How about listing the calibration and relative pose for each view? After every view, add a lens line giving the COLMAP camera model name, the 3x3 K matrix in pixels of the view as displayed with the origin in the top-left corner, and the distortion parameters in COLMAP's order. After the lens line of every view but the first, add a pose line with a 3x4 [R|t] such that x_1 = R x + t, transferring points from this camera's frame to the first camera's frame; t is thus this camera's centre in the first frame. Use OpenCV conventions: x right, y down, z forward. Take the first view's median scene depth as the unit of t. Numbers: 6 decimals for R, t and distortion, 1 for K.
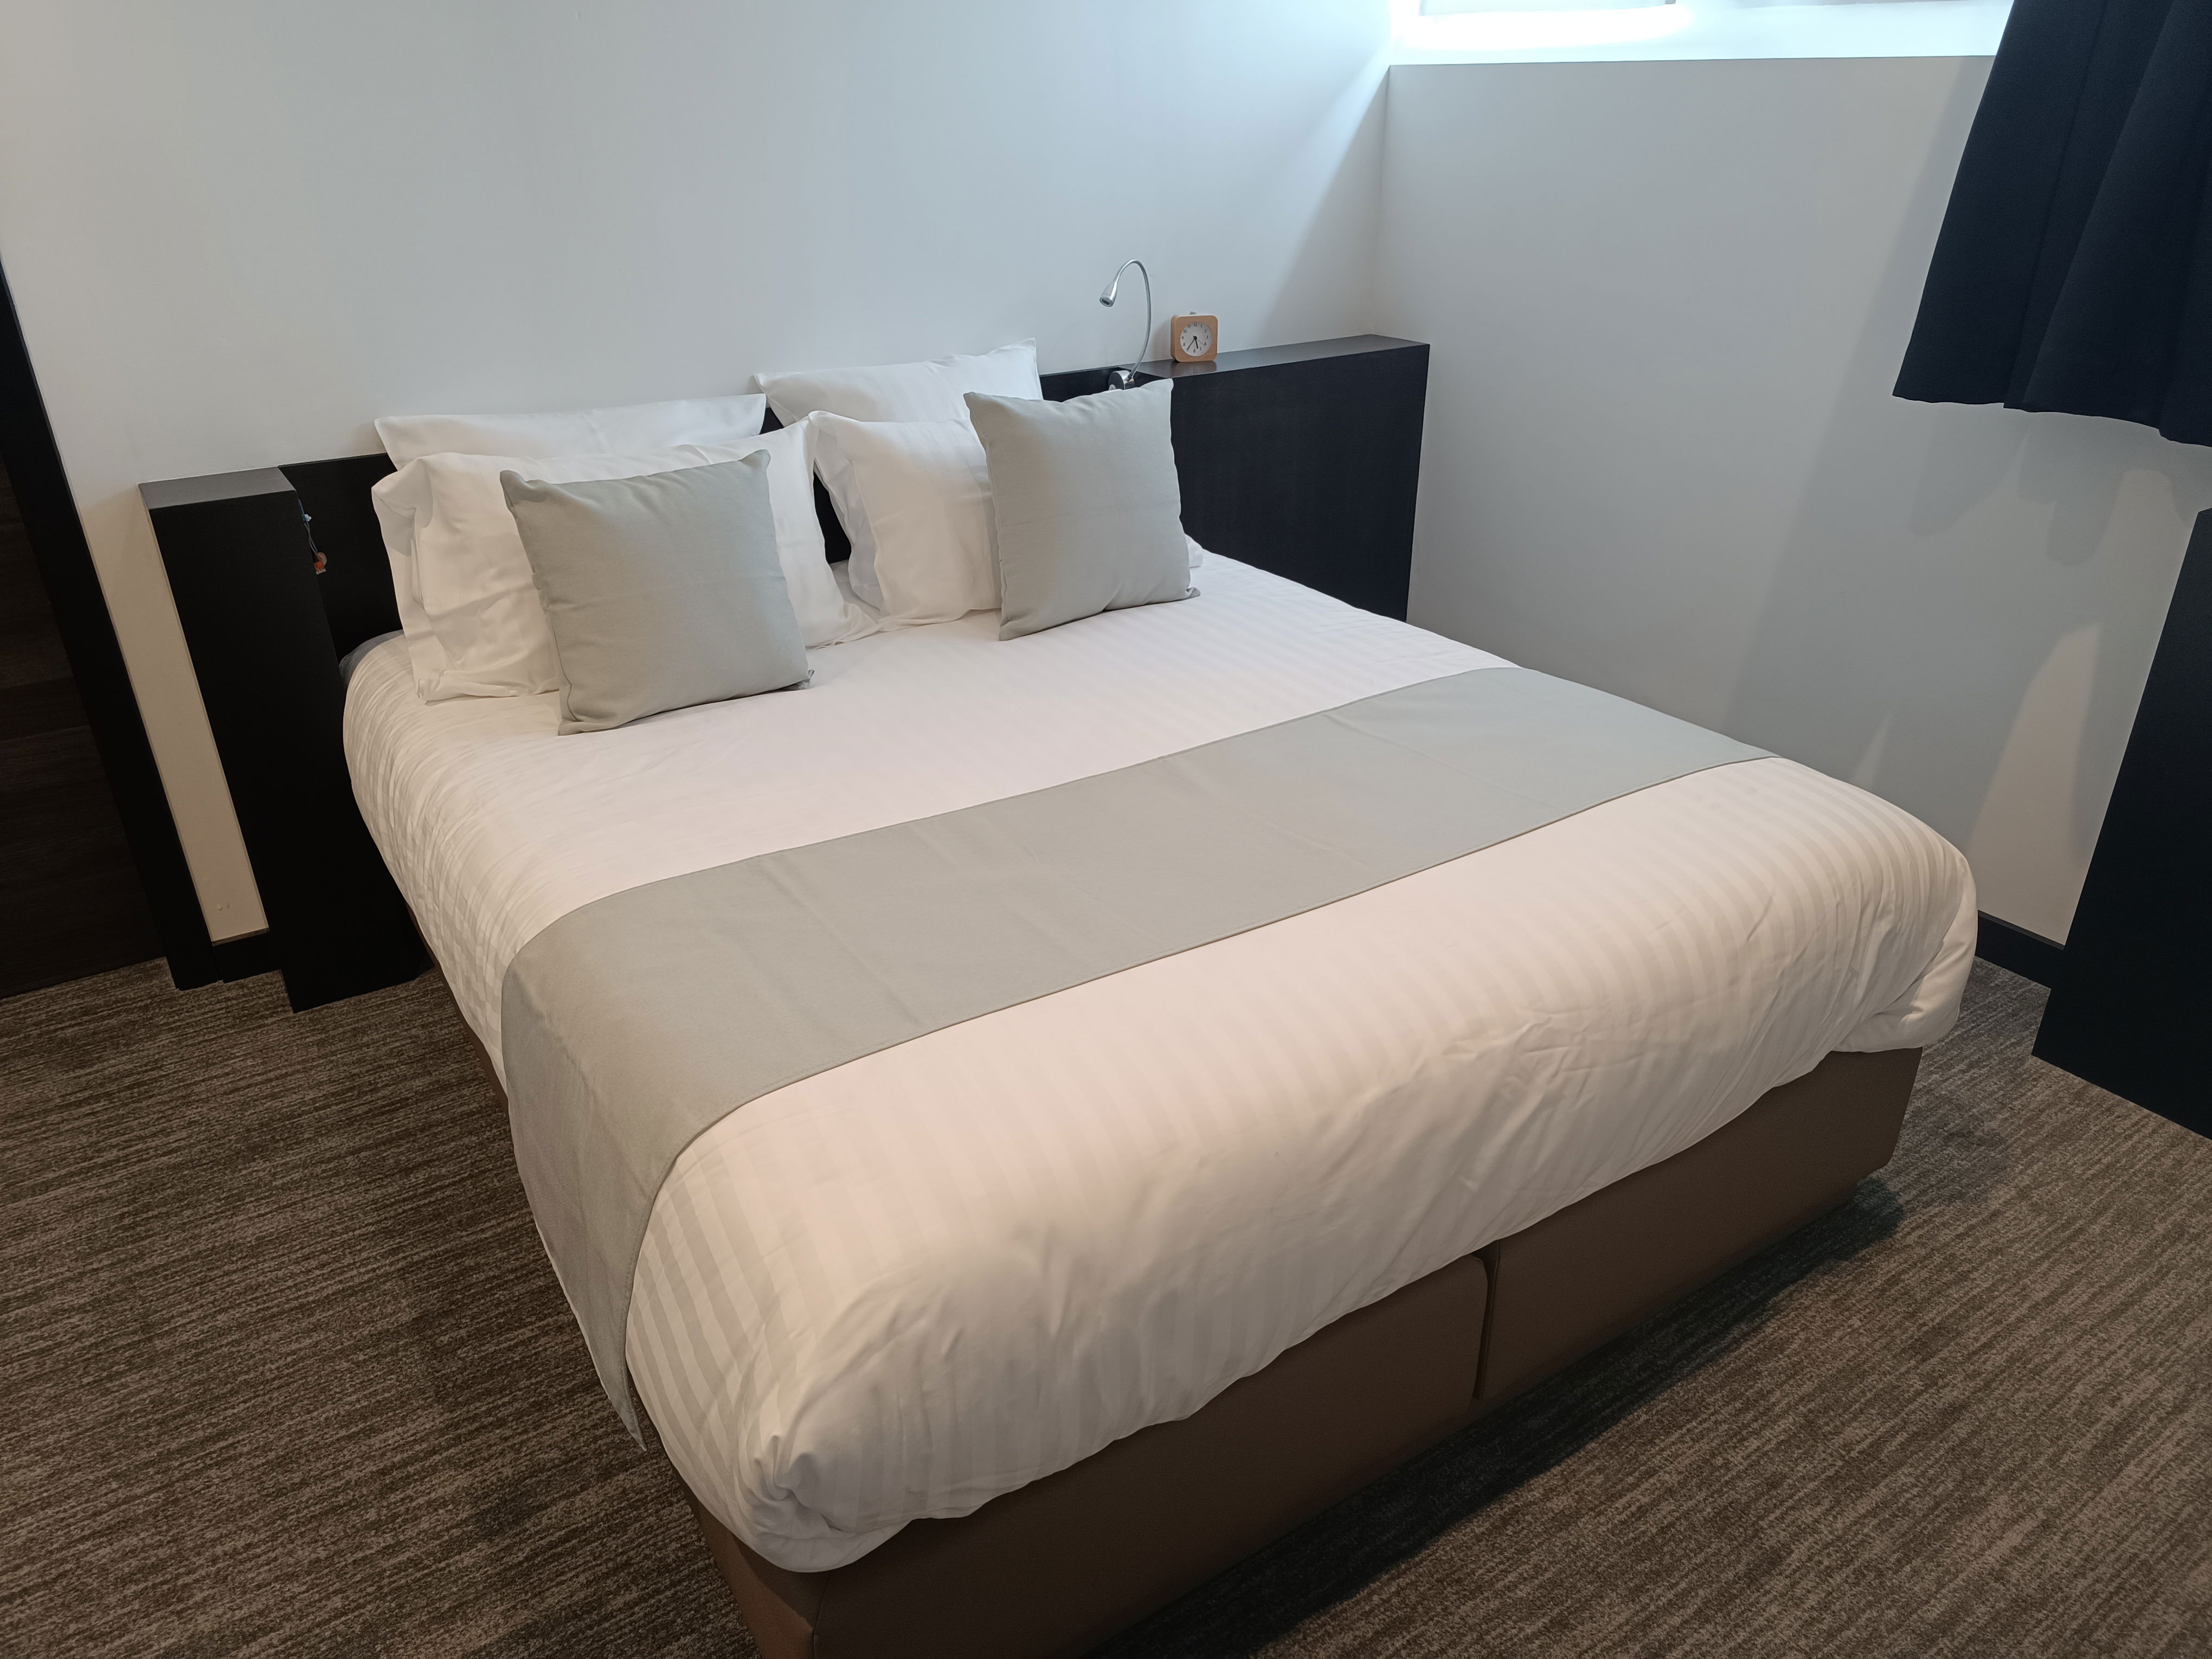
lens RADIAL K [[1532.3, 0, 1110.9], [0, 1532.3, 818.9], [0, 0, 1]] dist [0.001941, 0.002818]
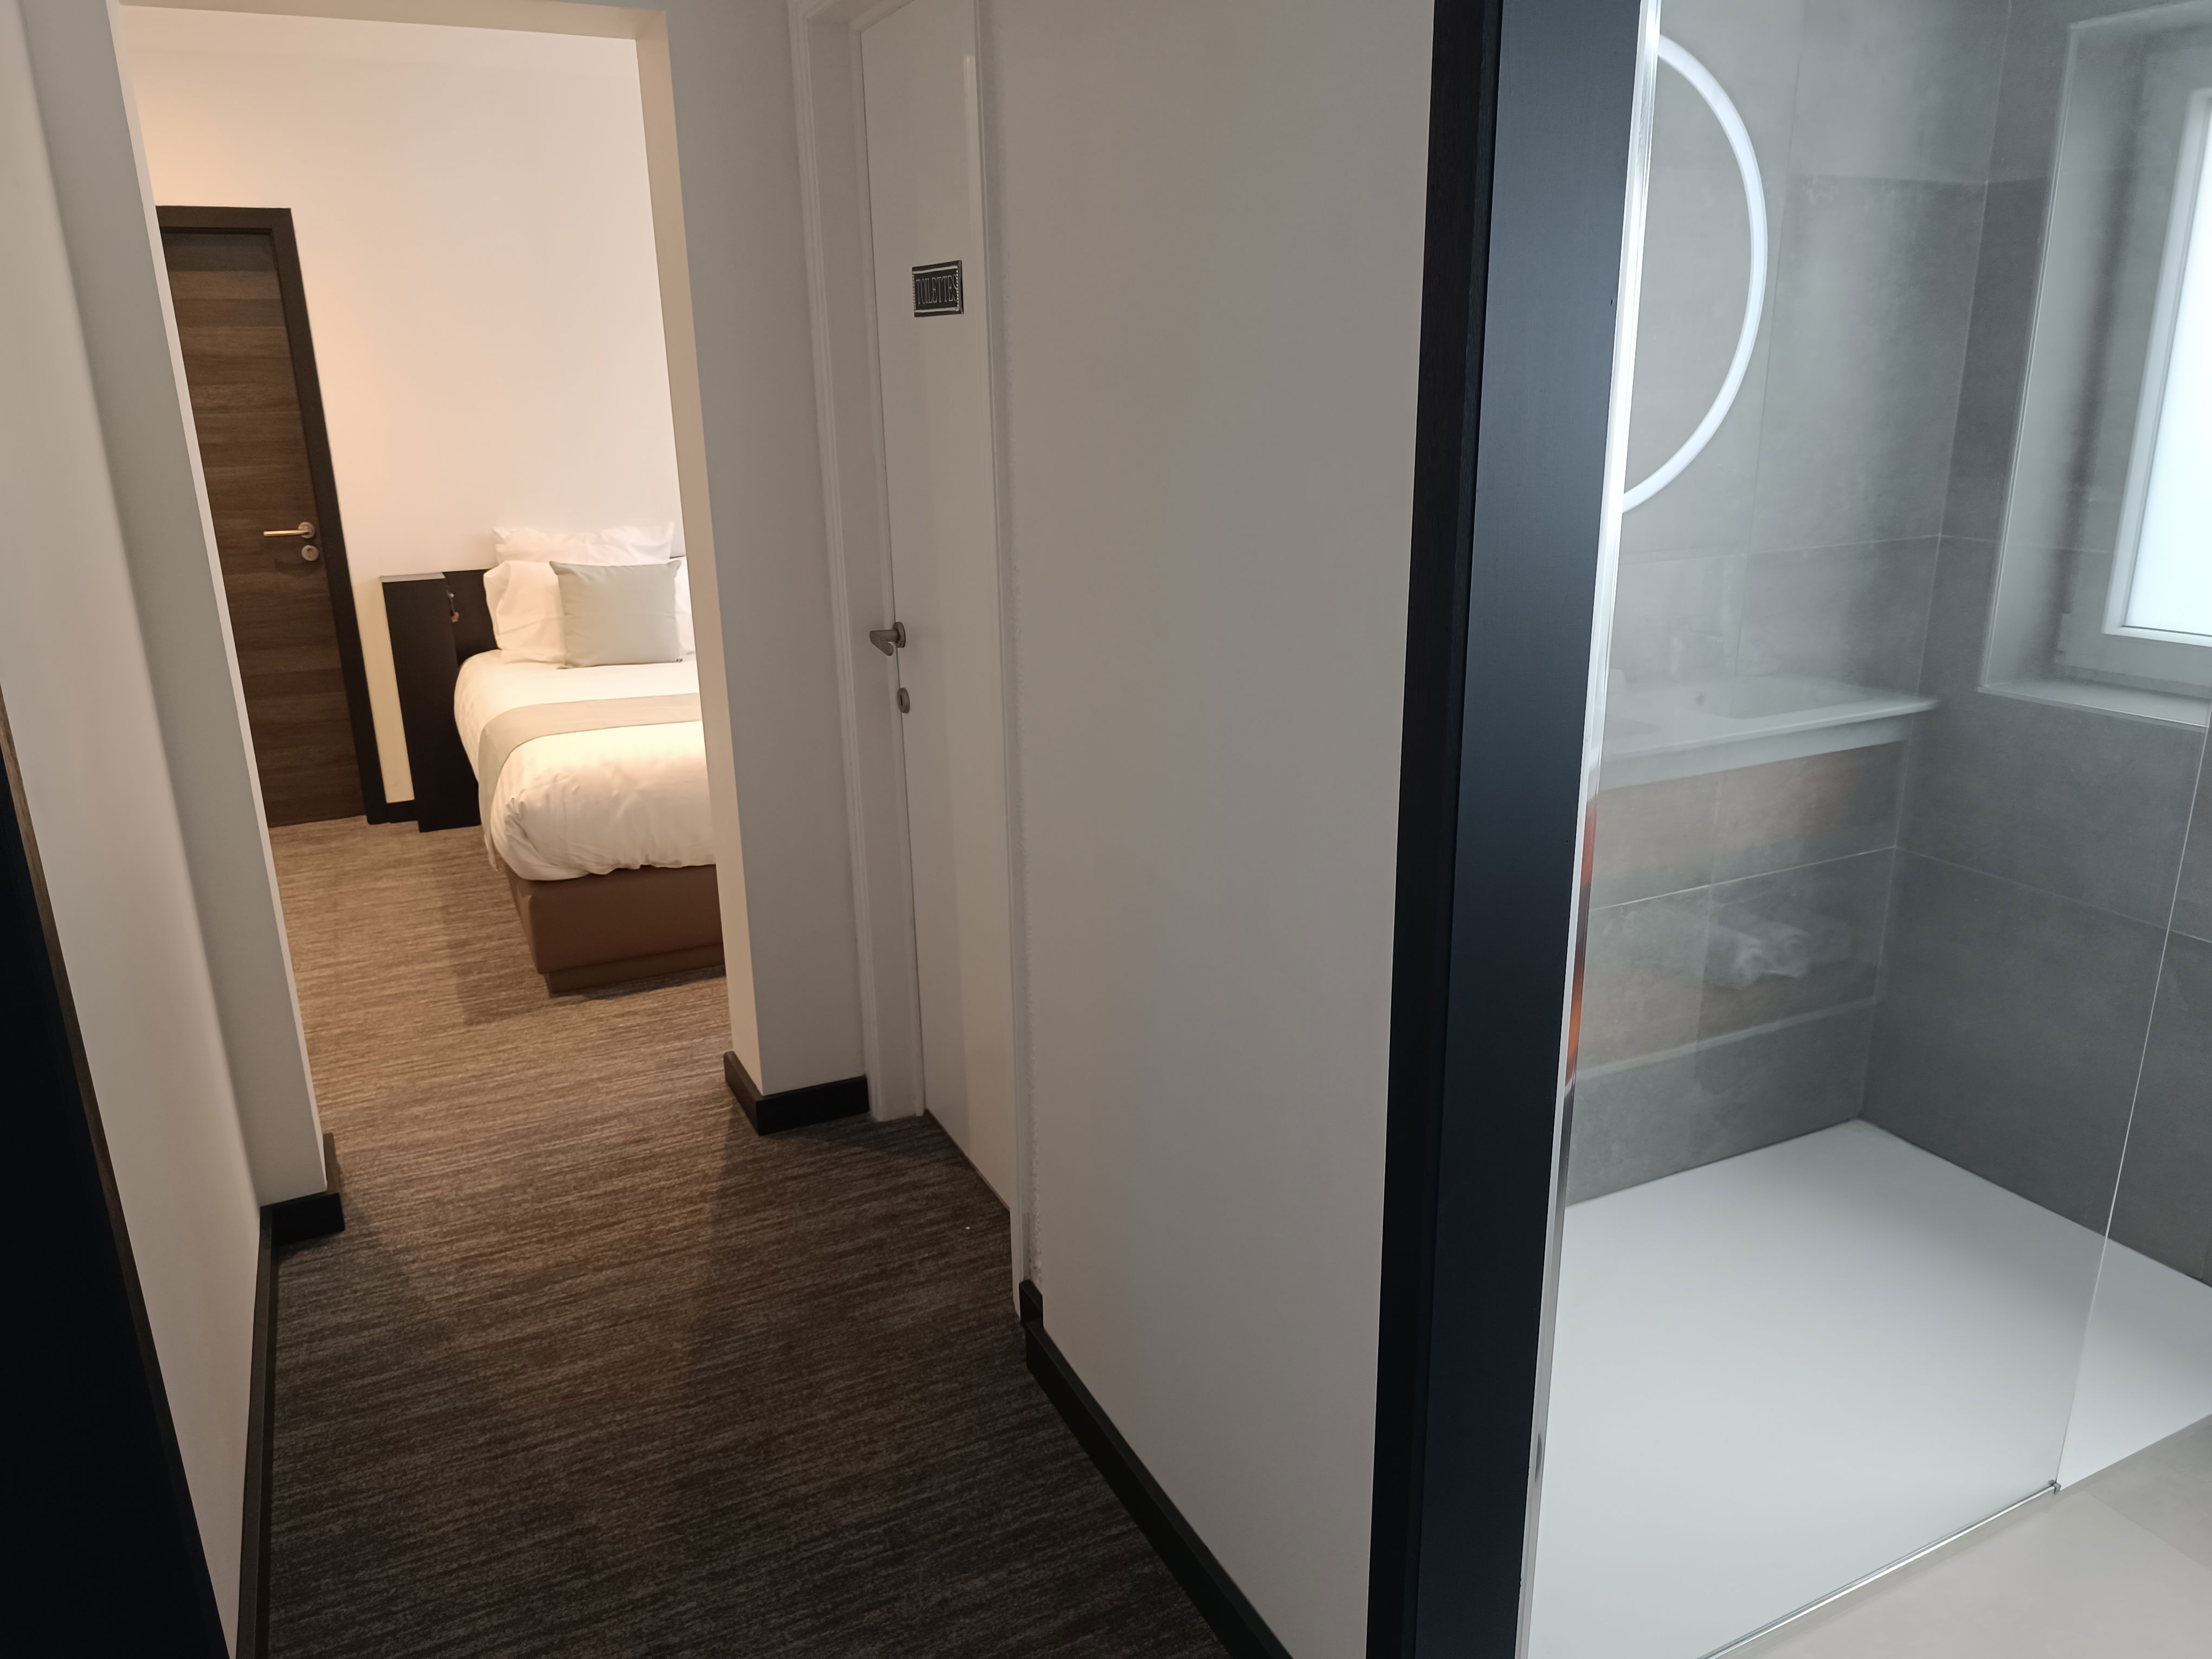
lens RADIAL K [[1532.3, 0, 1101.7], [0, 1532.3, 838.3], [0, 0, 1]] dist [0.001941, 0.002818]
pose [[0.990804, 0.031177, -0.131665, 0.664610], [-0.050712, 0.987727, -0.147732, 0.411121], [0.125443, 0.153050, 0.980224, -0.924109]]
